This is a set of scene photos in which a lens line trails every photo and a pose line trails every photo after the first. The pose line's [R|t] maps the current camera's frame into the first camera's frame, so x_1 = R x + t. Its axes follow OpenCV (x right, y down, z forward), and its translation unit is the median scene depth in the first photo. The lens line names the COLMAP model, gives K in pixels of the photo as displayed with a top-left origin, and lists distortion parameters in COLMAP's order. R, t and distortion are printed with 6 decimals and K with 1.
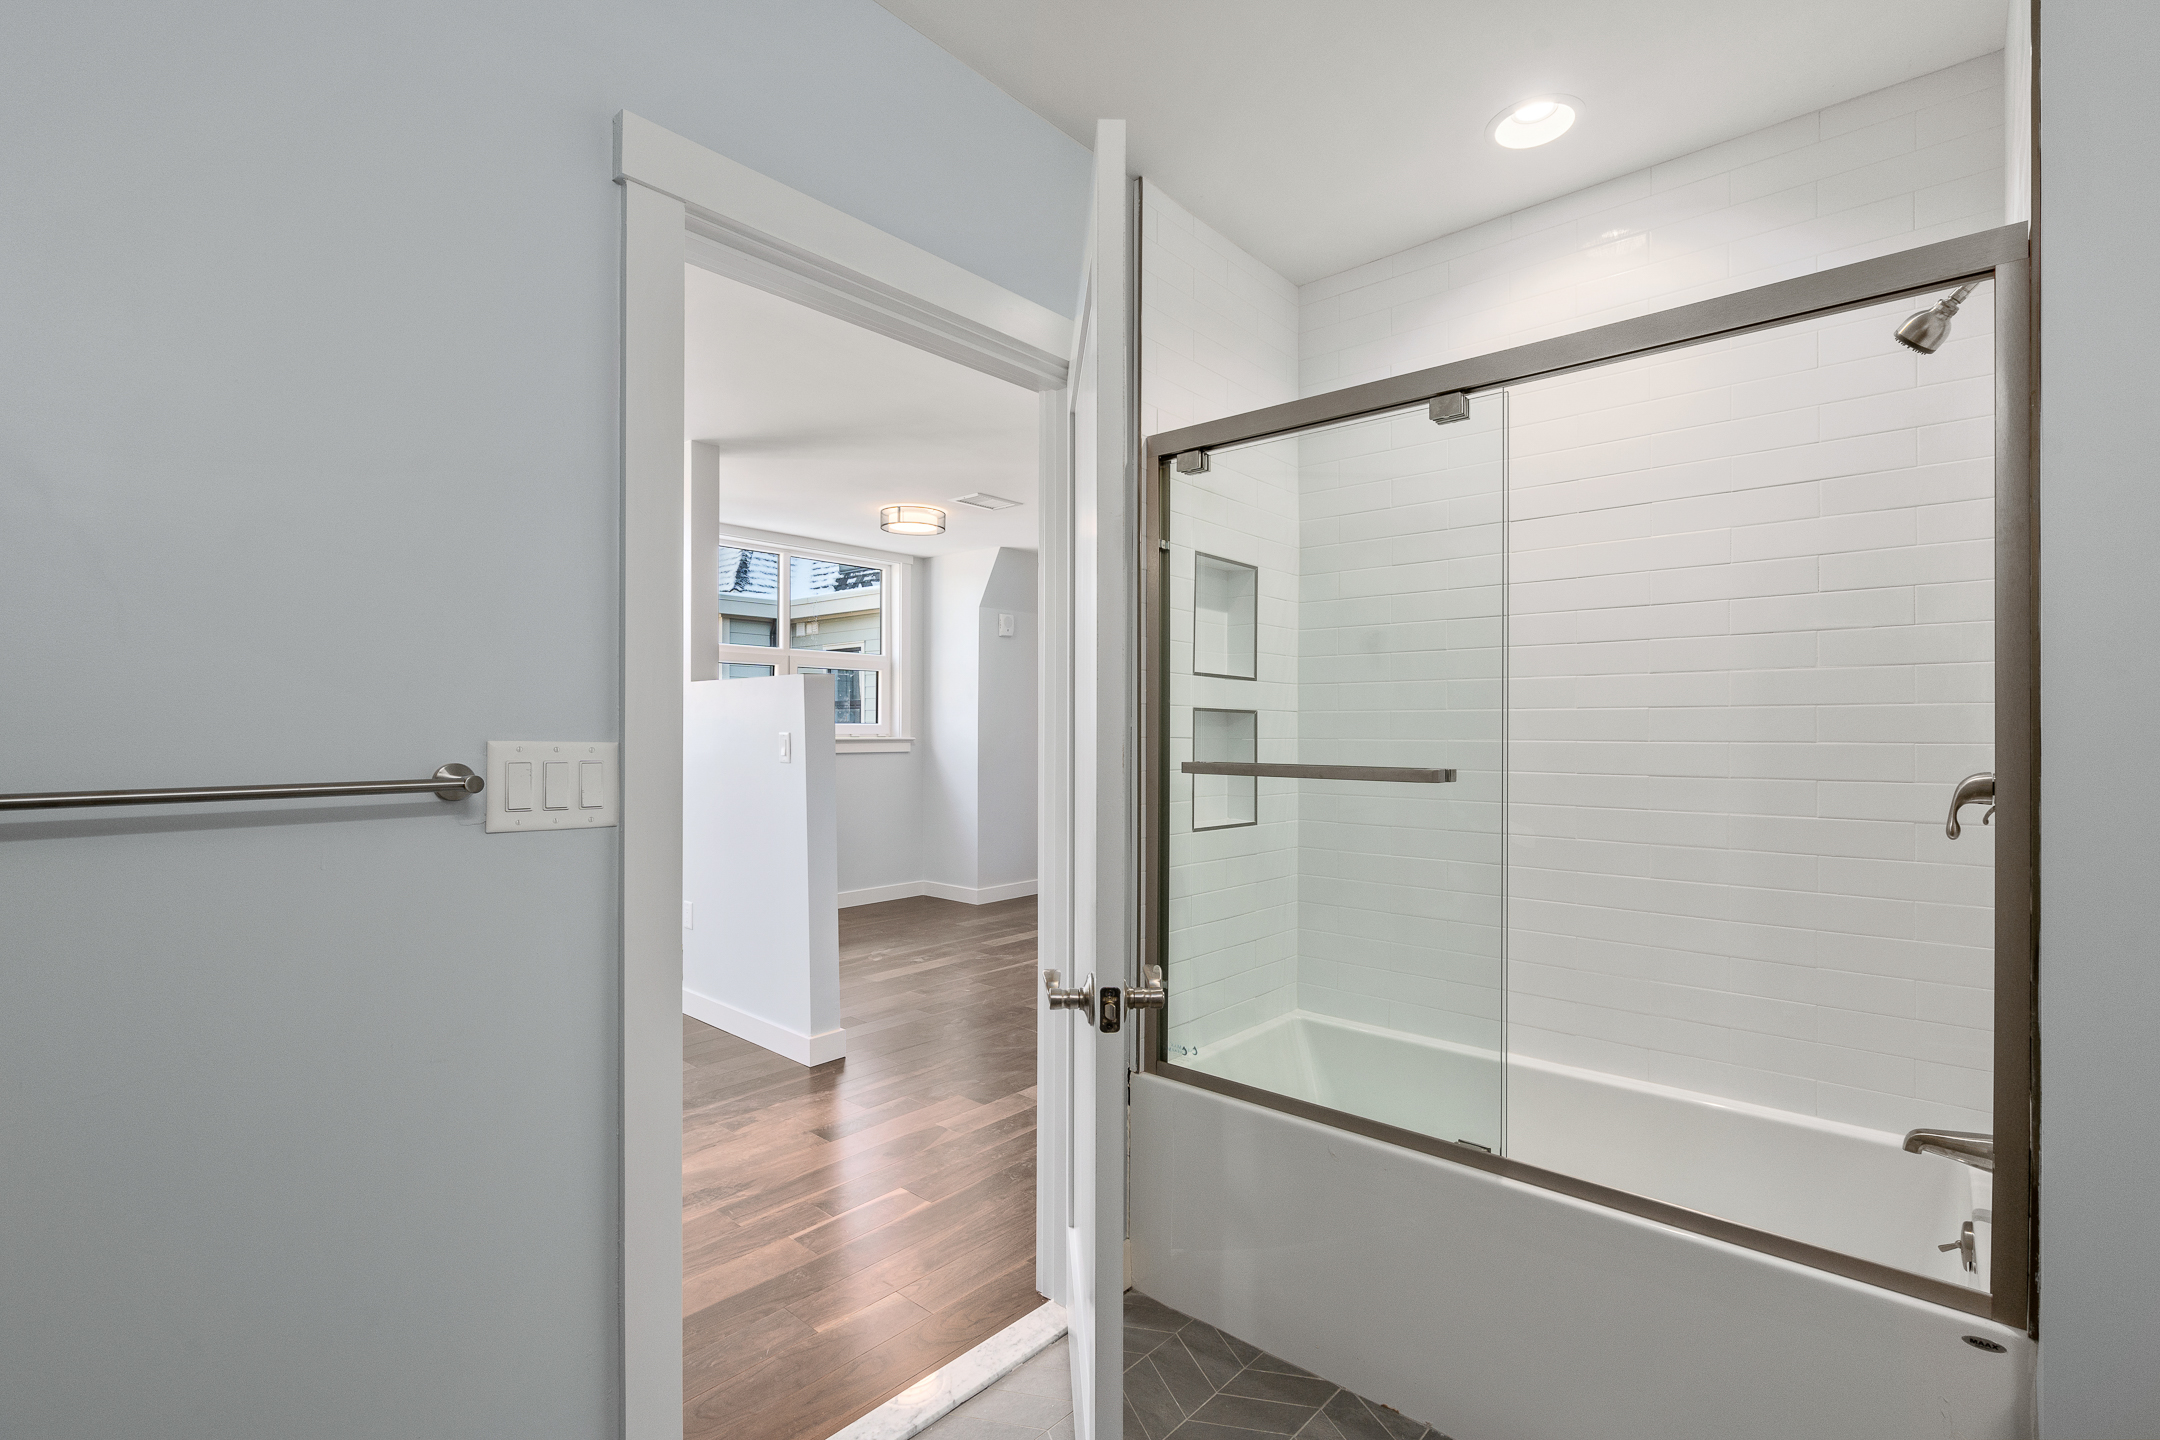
lens RADIAL K [[954.7, 0, 1079.6], [0, 954.7, 709.7], [0, 0, 1]] dist [-0.001643, -0.000080]
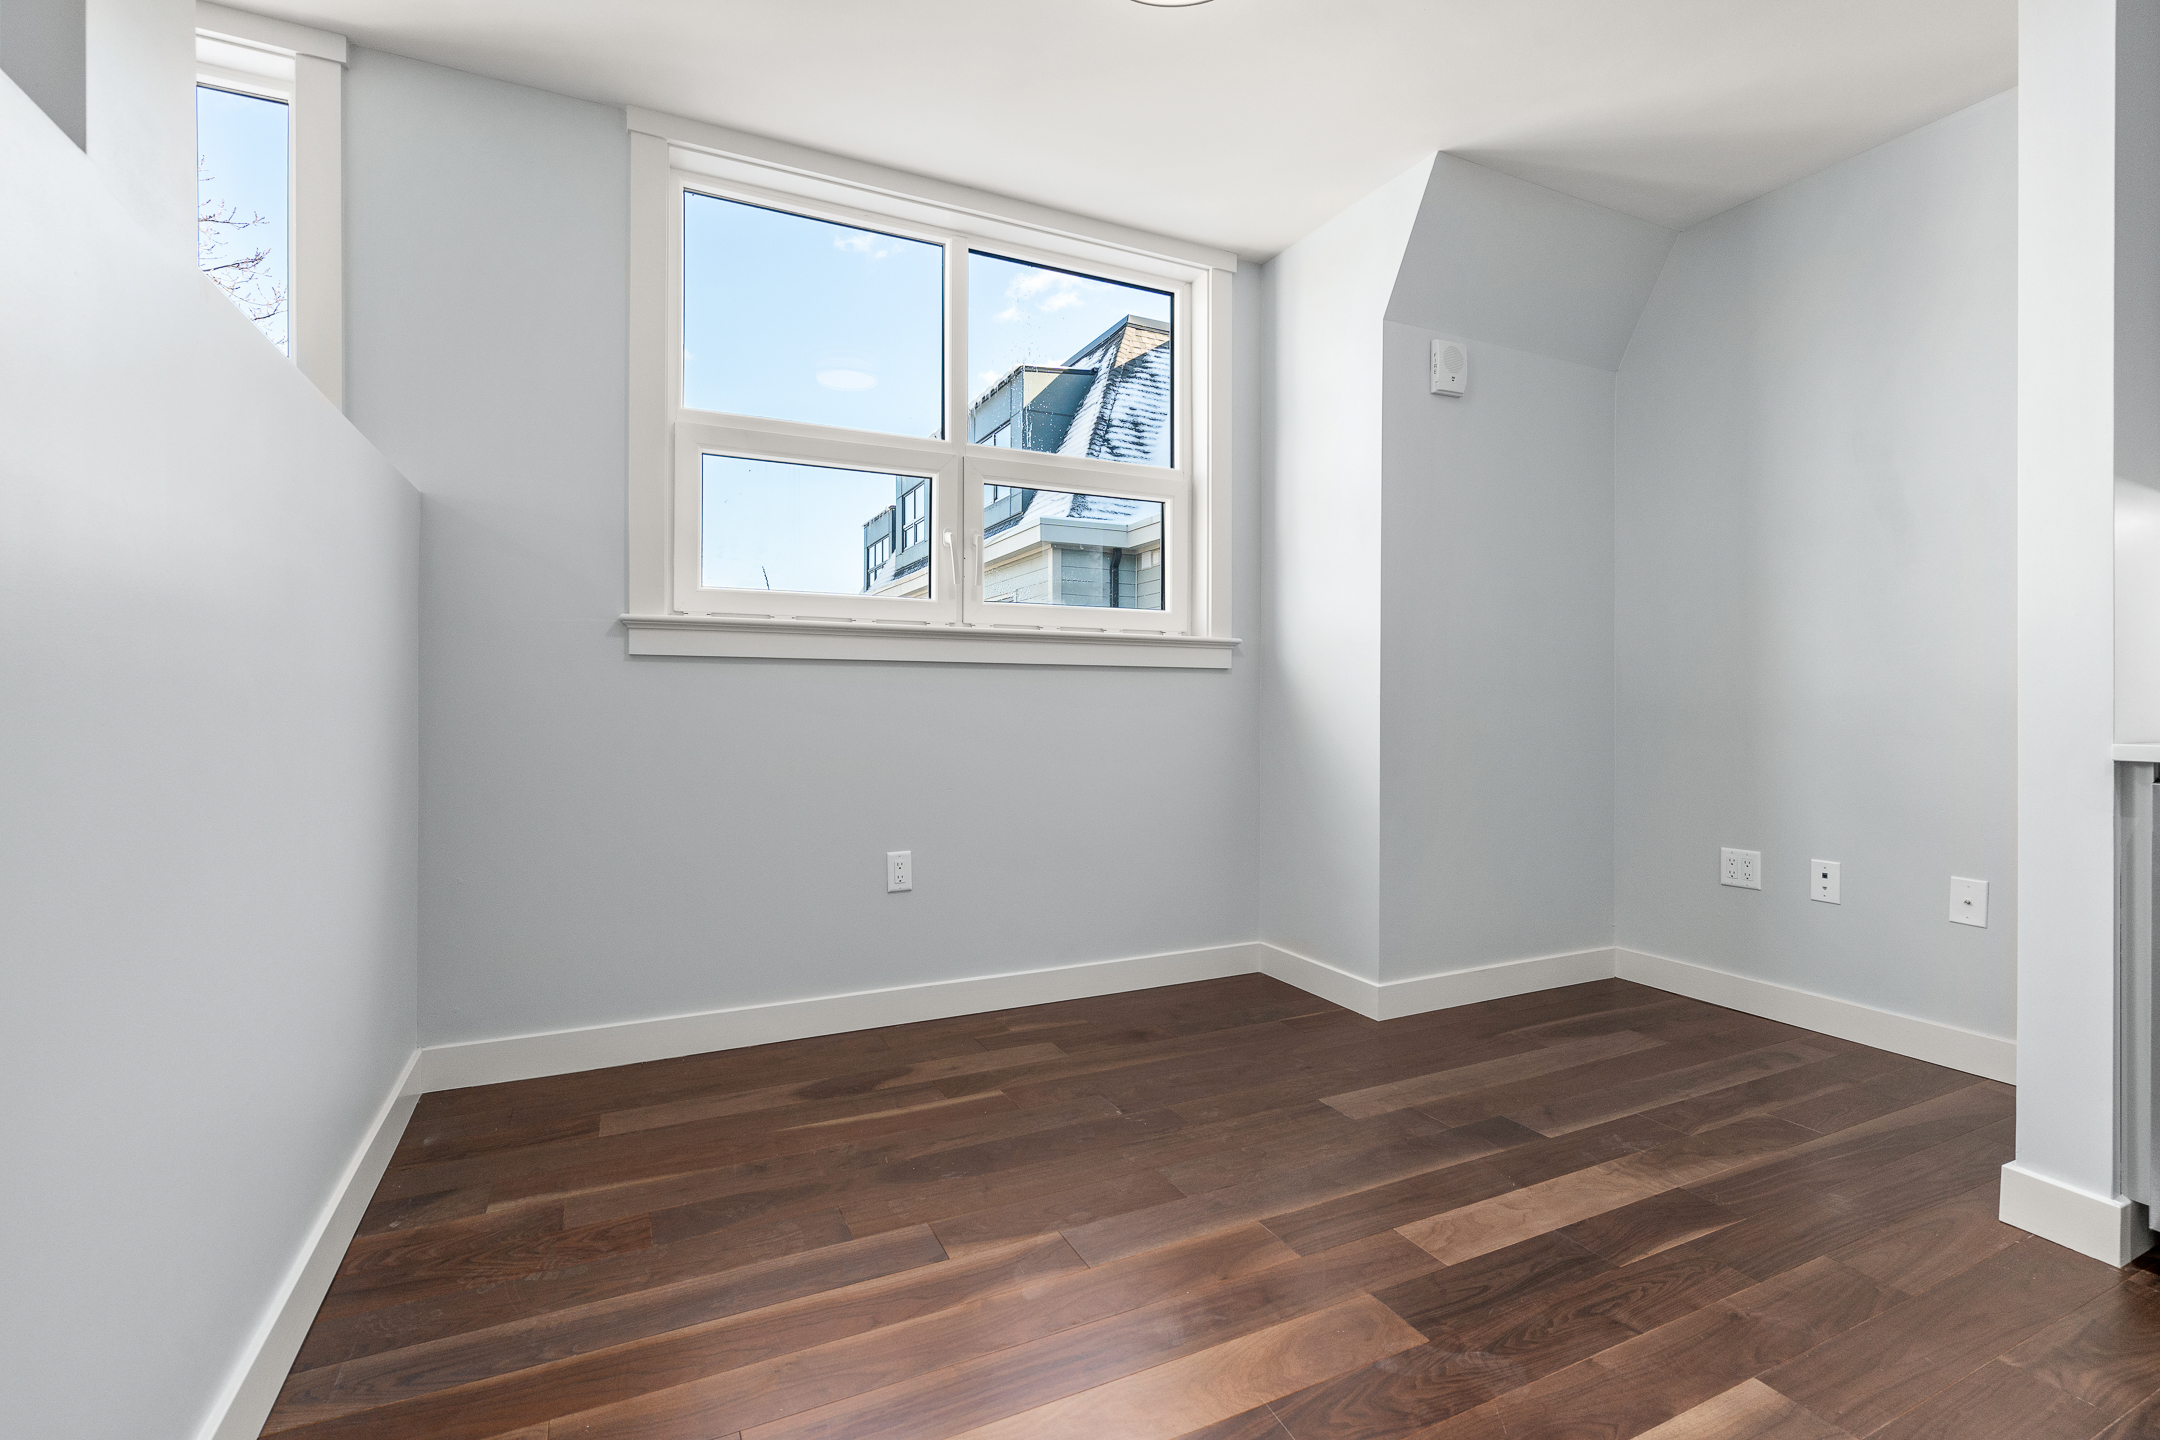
lens RADIAL K [[954.7, 0, 1079.6], [0, 954.7, 709.7], [0, 0, 1]] dist [-0.001643, -0.000080]
pose [[0.922234, 0.004400, -0.386607, -0.062846], [0.007505, 0.999543, 0.029280, 0.050770], [0.386559, -0.029905, 0.921780, 0.533061]]
